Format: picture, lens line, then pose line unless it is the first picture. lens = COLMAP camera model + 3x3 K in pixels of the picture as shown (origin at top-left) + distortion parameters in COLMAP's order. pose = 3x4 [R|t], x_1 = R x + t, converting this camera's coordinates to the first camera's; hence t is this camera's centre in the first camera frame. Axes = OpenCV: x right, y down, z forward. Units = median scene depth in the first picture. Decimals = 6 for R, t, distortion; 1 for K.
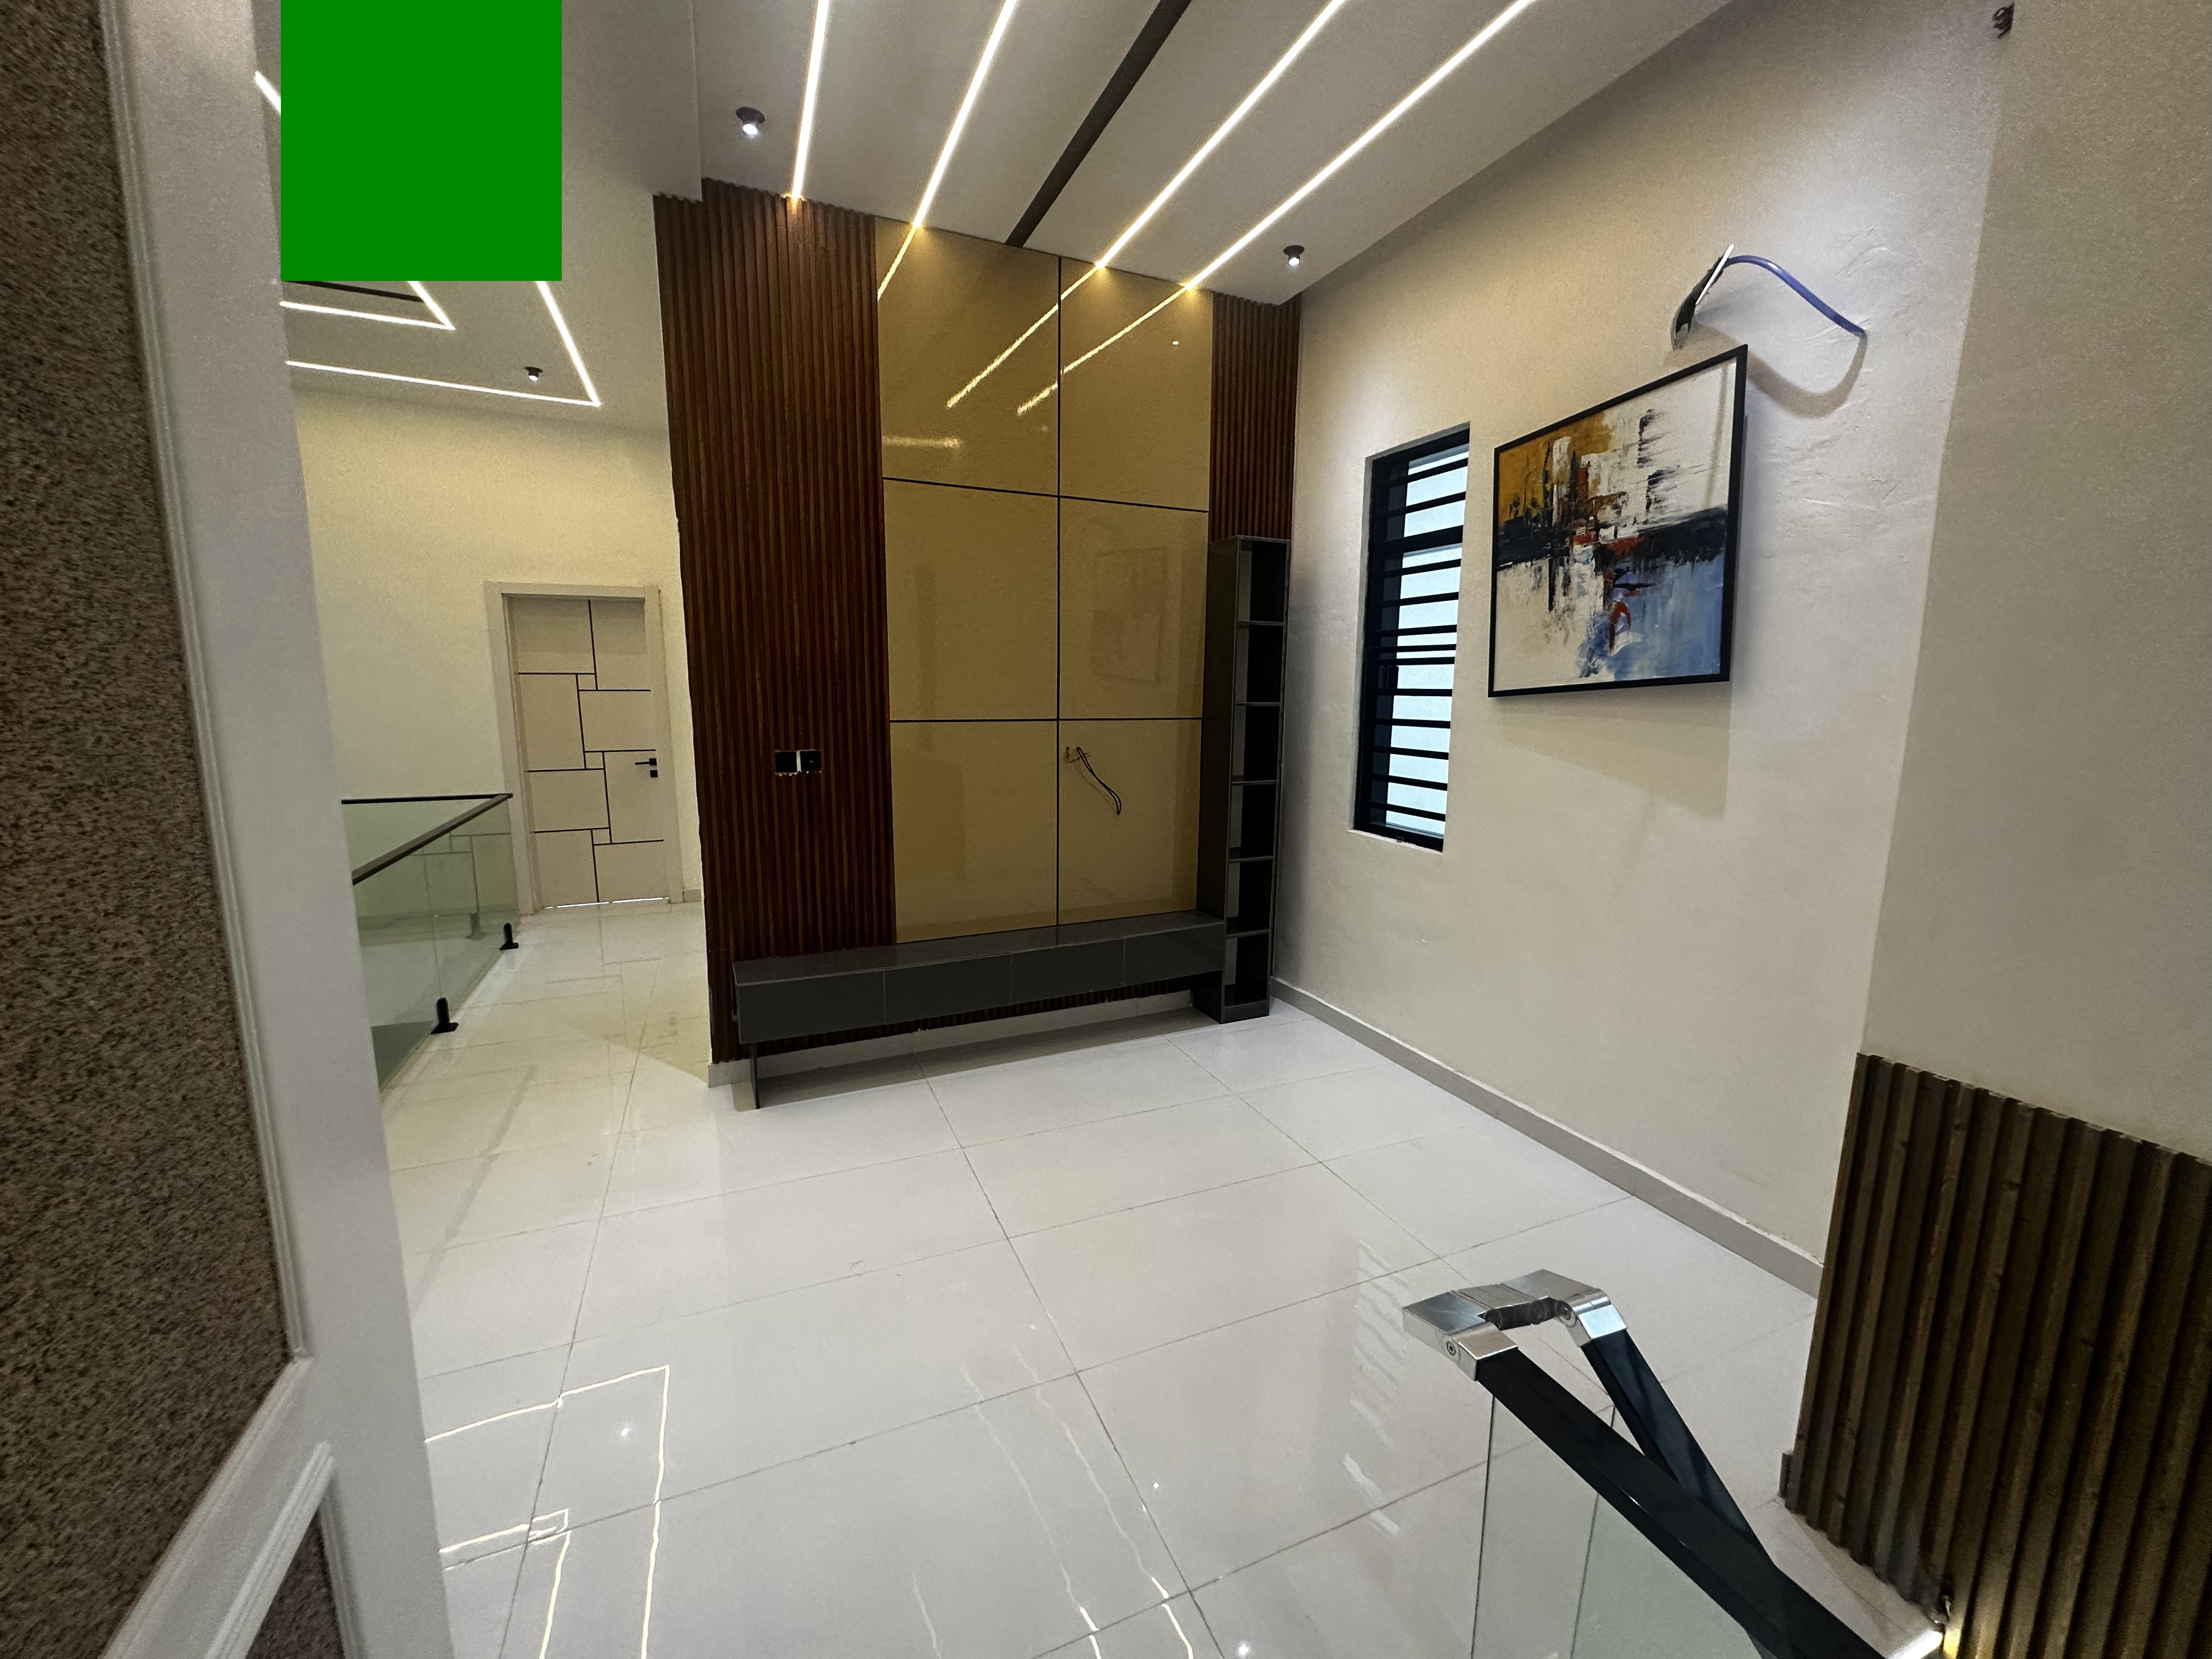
lens RADIAL K [[889.5, 0, 1105.0], [0, 889.5, 829.8], [0, 0, 1]] dist [-0.000694, -0.000354]
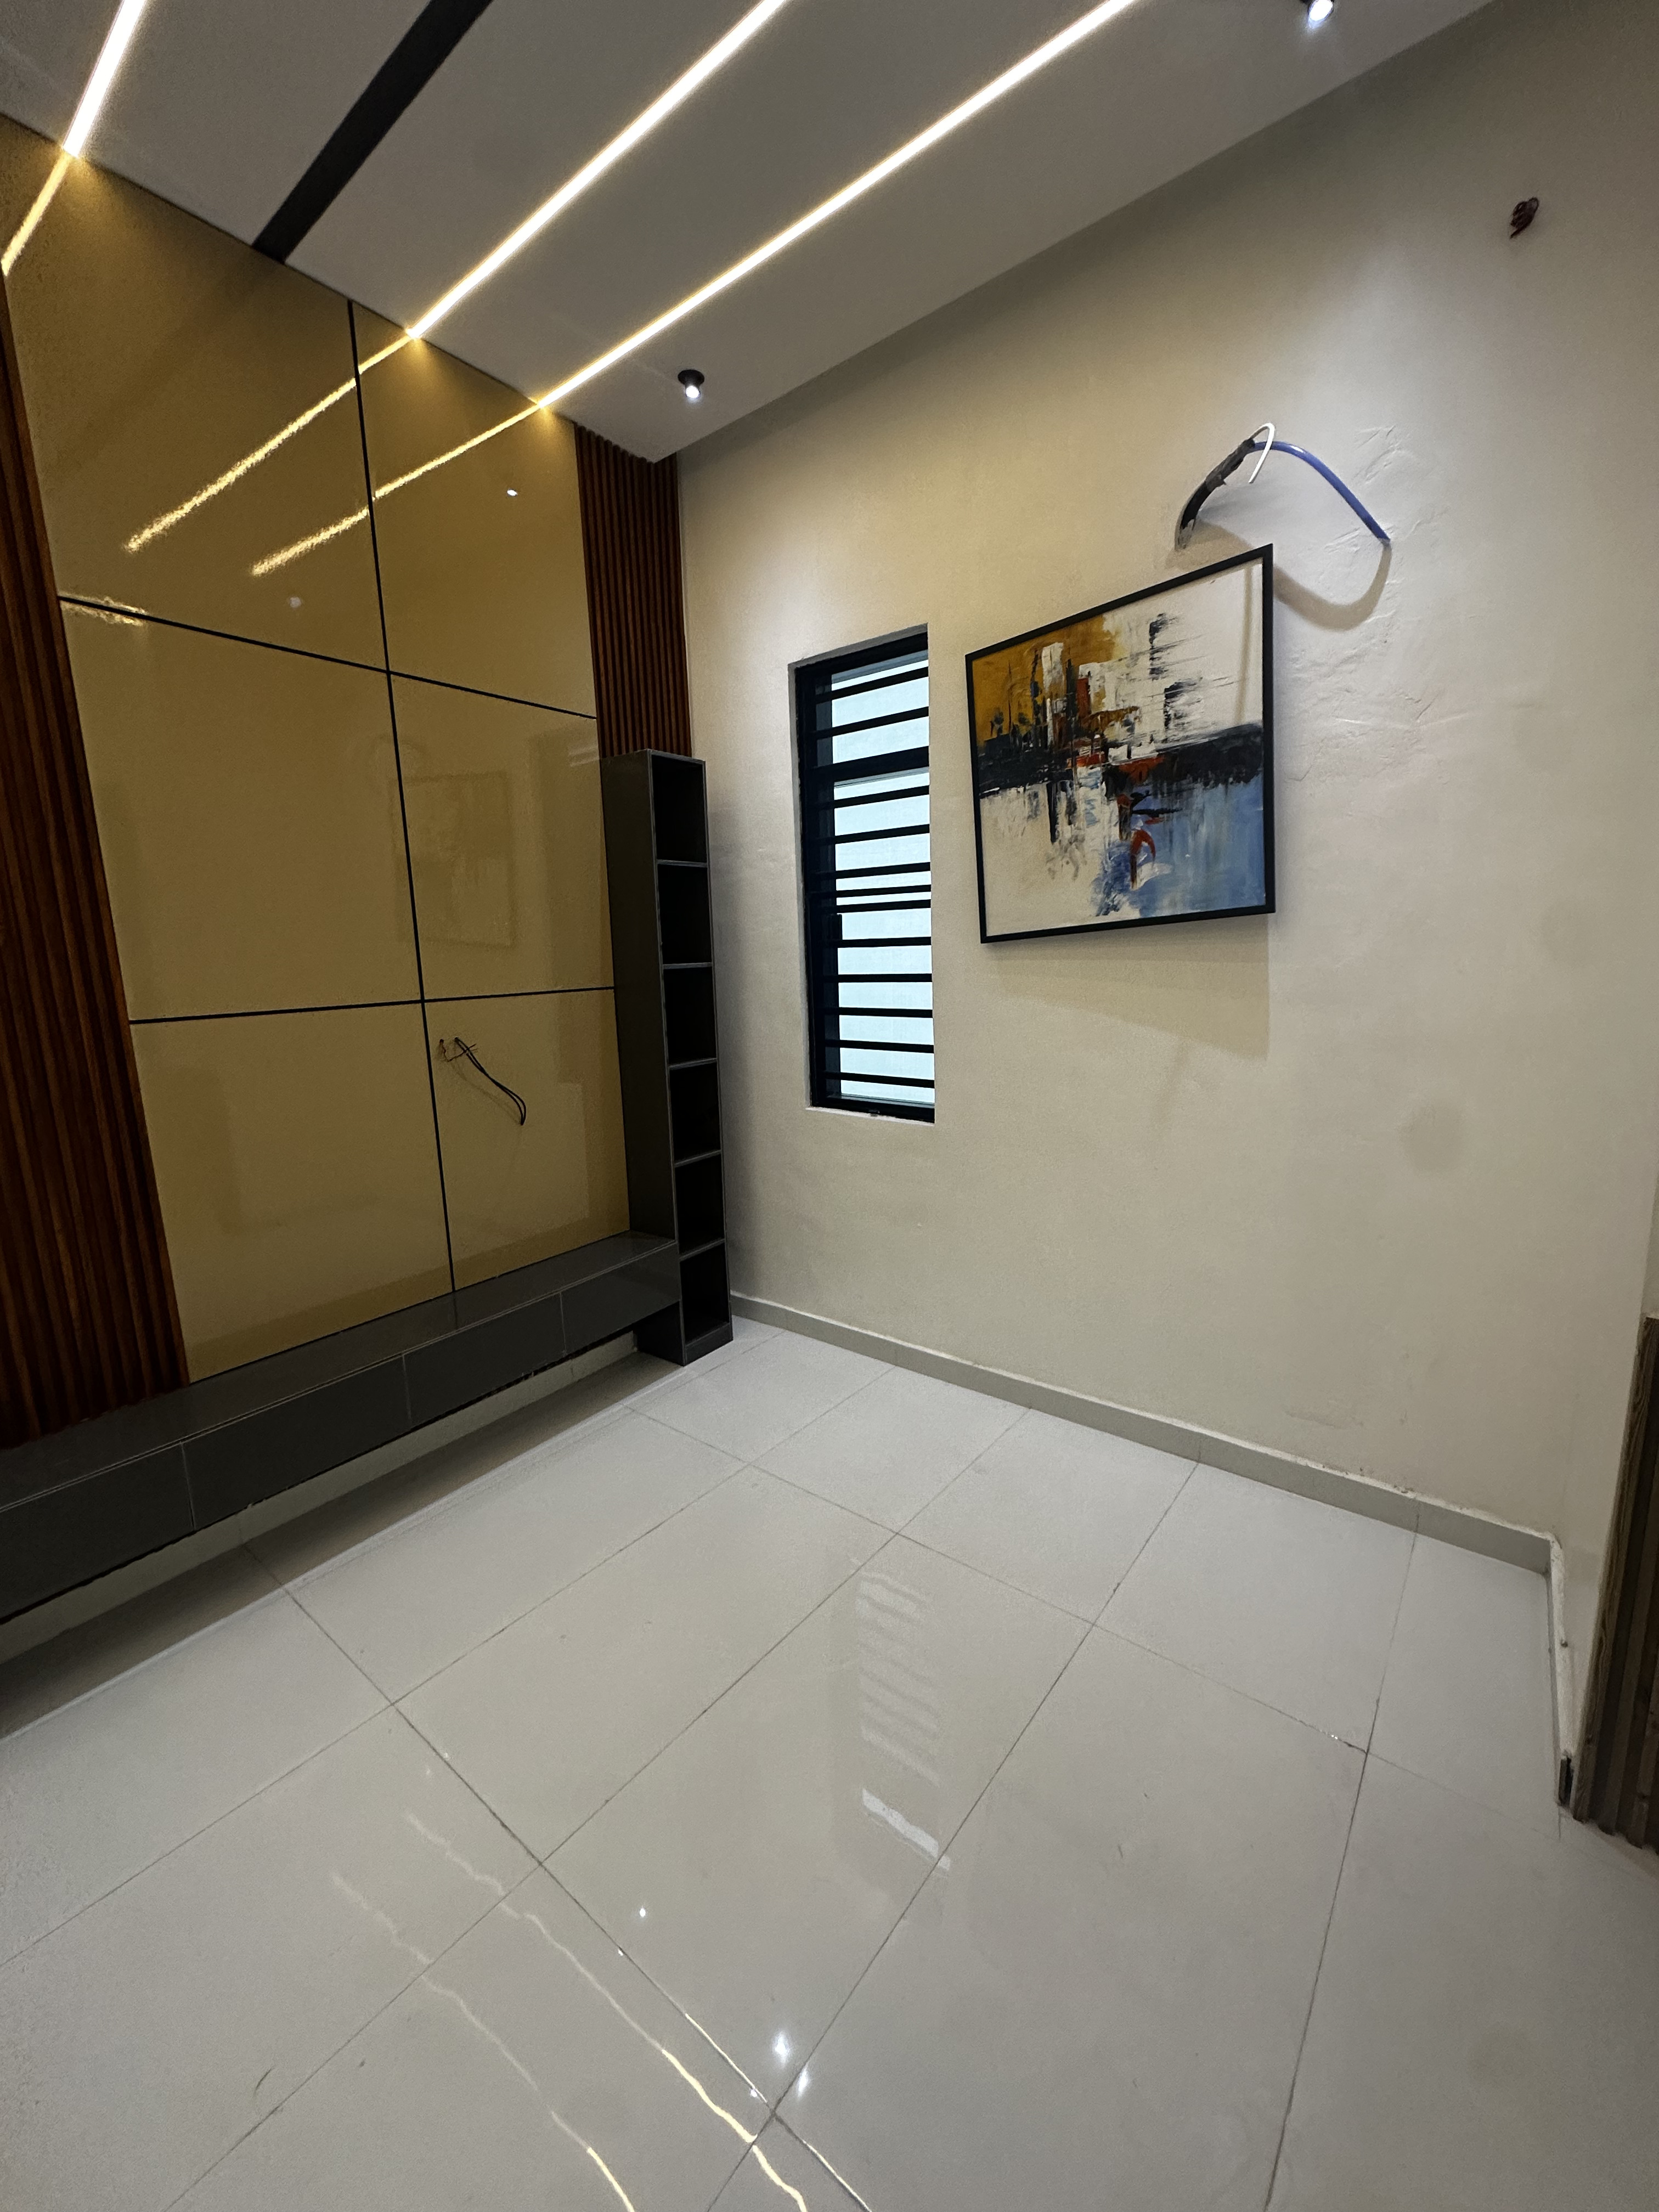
lens RADIAL K [[889.5, 0, 832.1], [0, 889.5, 1103.7], [0, 0, 1]] dist [-0.000694, -0.000354]
pose [[0.878989, -0.119218, 0.461698, -0.114296], [0.114297, 0.992691, 0.038729, -0.039627], [-0.462941, 0.018729, 0.886191, 0.271802]]
